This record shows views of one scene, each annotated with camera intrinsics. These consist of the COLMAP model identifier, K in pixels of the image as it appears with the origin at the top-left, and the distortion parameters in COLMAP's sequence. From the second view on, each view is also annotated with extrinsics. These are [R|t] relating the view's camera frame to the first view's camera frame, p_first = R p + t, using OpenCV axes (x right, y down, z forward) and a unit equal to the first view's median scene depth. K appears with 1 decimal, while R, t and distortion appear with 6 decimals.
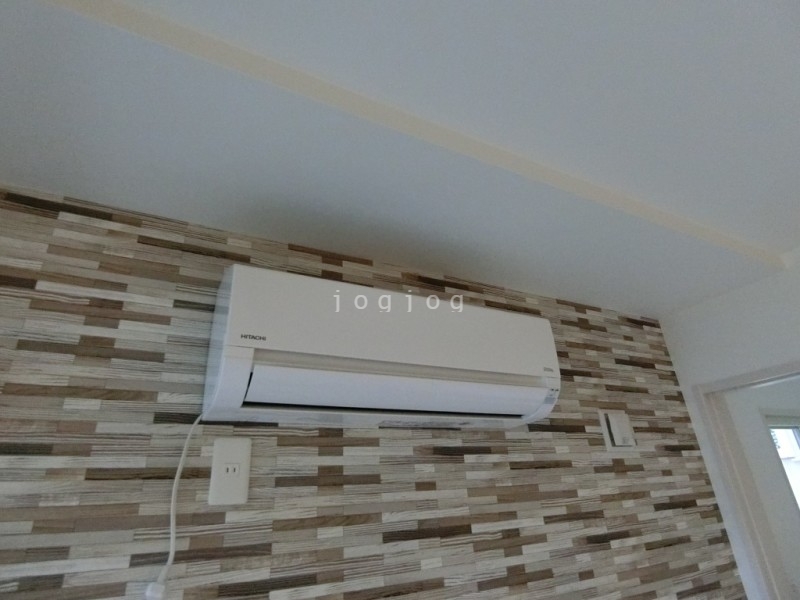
lens RADIAL K [[444.7, 0, 401.0], [0, 444.7, 294.4], [0, 0, 1]] dist [-0.015808, -0.001037]
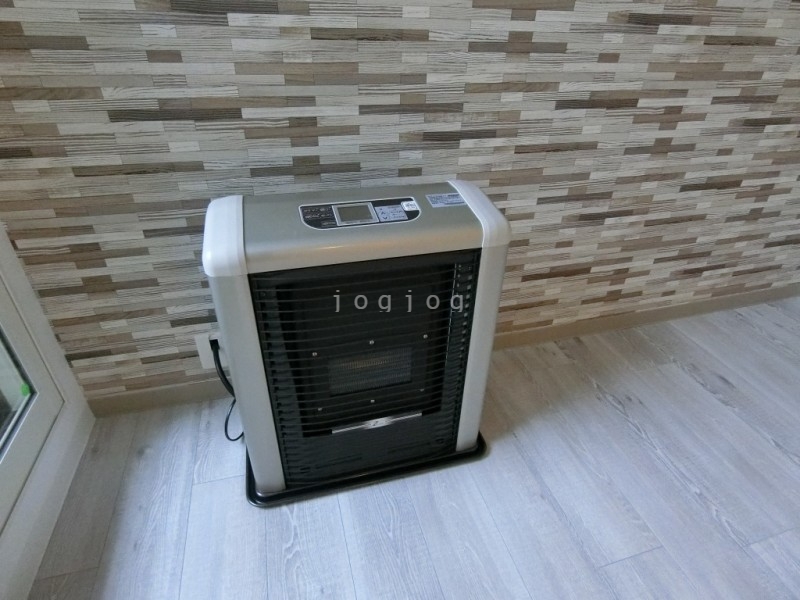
lens RADIAL K [[444.7, 0, 401.0], [0, 444.7, 294.4], [0, 0, 1]] dist [-0.015808, -0.001037]
pose [[0.973980, 0.177848, -0.140476, -0.196434], [0.021354, 0.545060, 0.838125, -0.131744], [0.225627, -0.819316, 0.527080, -0.050697]]
